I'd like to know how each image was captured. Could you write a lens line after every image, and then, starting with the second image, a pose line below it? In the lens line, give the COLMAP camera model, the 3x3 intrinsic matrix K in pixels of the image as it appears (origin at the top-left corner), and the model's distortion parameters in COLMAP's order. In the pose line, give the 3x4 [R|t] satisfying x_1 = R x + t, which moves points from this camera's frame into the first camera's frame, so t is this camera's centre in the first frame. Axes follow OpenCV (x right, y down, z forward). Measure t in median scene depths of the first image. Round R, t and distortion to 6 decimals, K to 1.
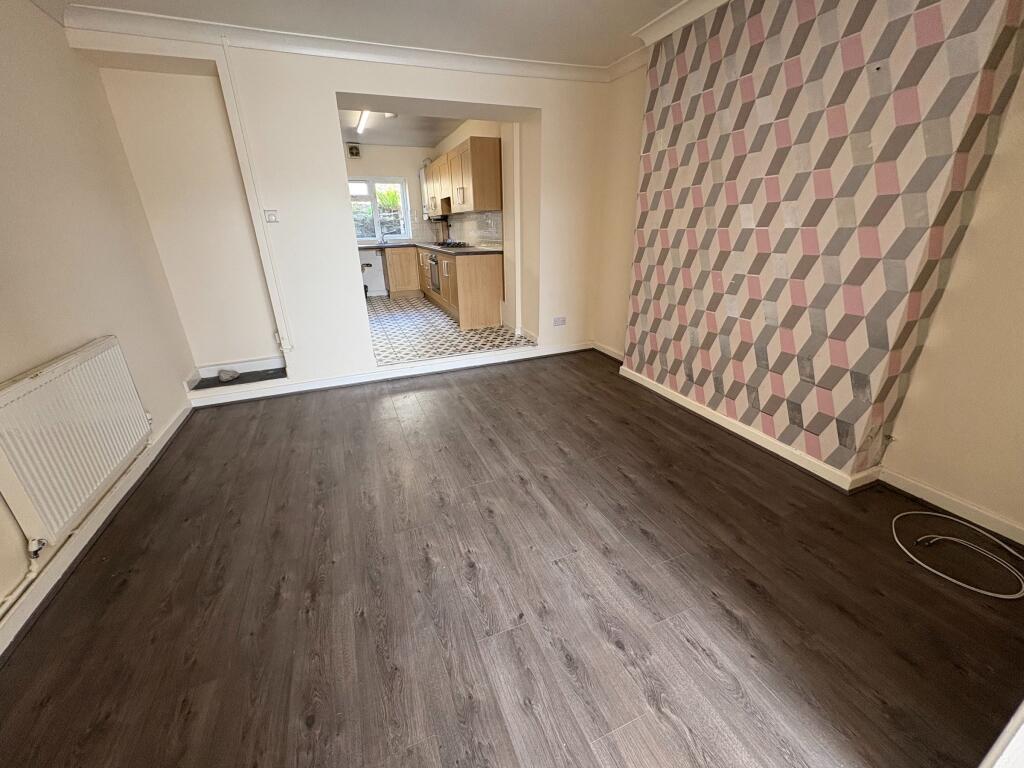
lens RADIAL K [[414.7, 0, 514.7], [0, 414.7, 385.5], [0, 0, 1]] dist [0.003221, -0.001468]
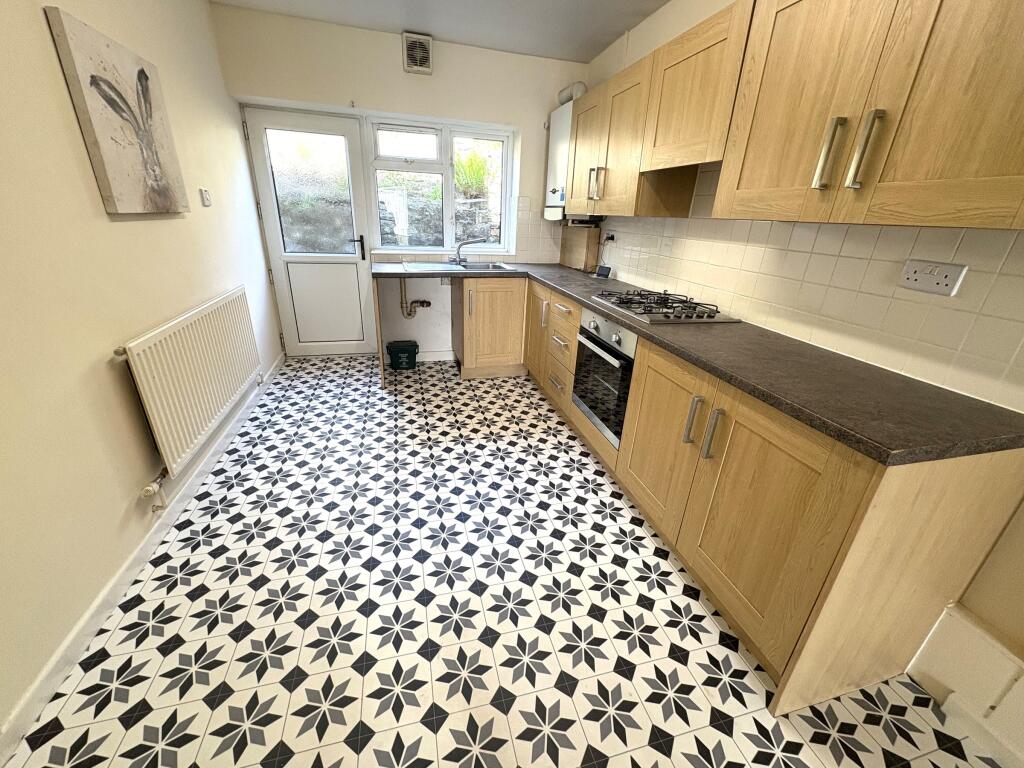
lens RADIAL K [[414.7, 0, 511.4], [0, 414.7, 384.4], [0, 0, 1]] dist [0.003221, -0.001468]
pose [[0.989243, 0.103993, -0.102878, -0.544830], [-0.101635, 0.994430, 0.027914, -0.630420], [0.105208, -0.017157, 0.994302, 1.491411]]
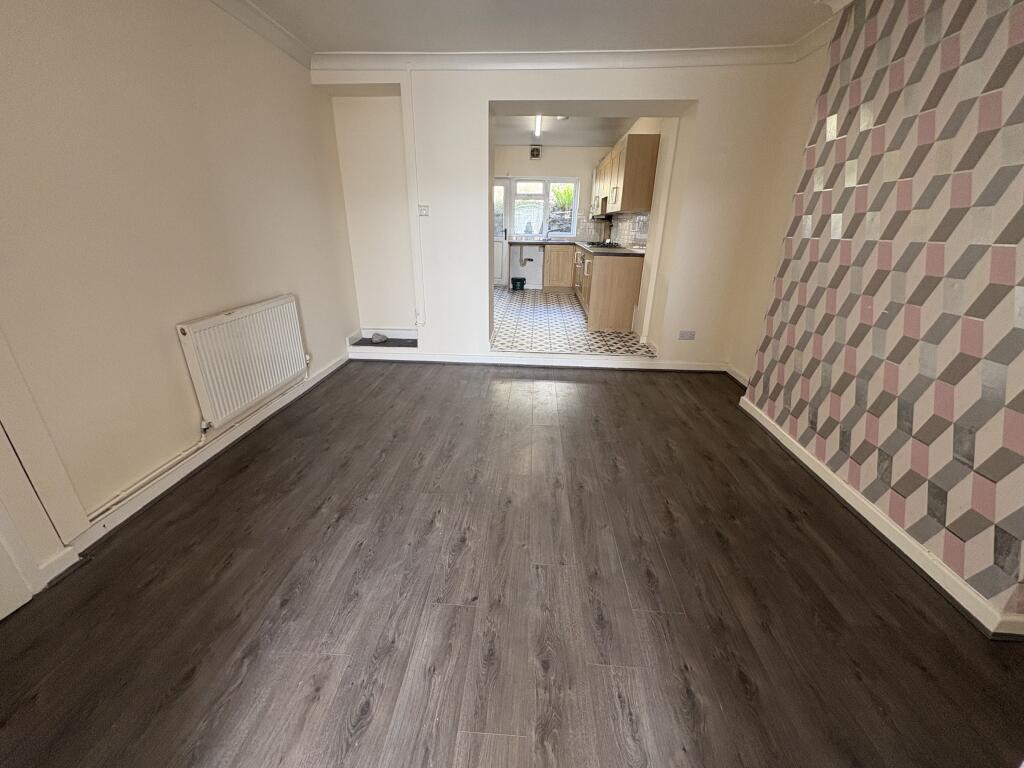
lens RADIAL K [[414.7, 0, 508.7], [0, 414.7, 385.9], [0, 0, 1]] dist [0.003221, -0.001468]
pose [[0.896540, 0.193171, -0.398624, 0.248702], [-0.192430, 0.980398, 0.042303, -0.017359], [0.398982, 0.038781, 0.916138, 0.037116]]
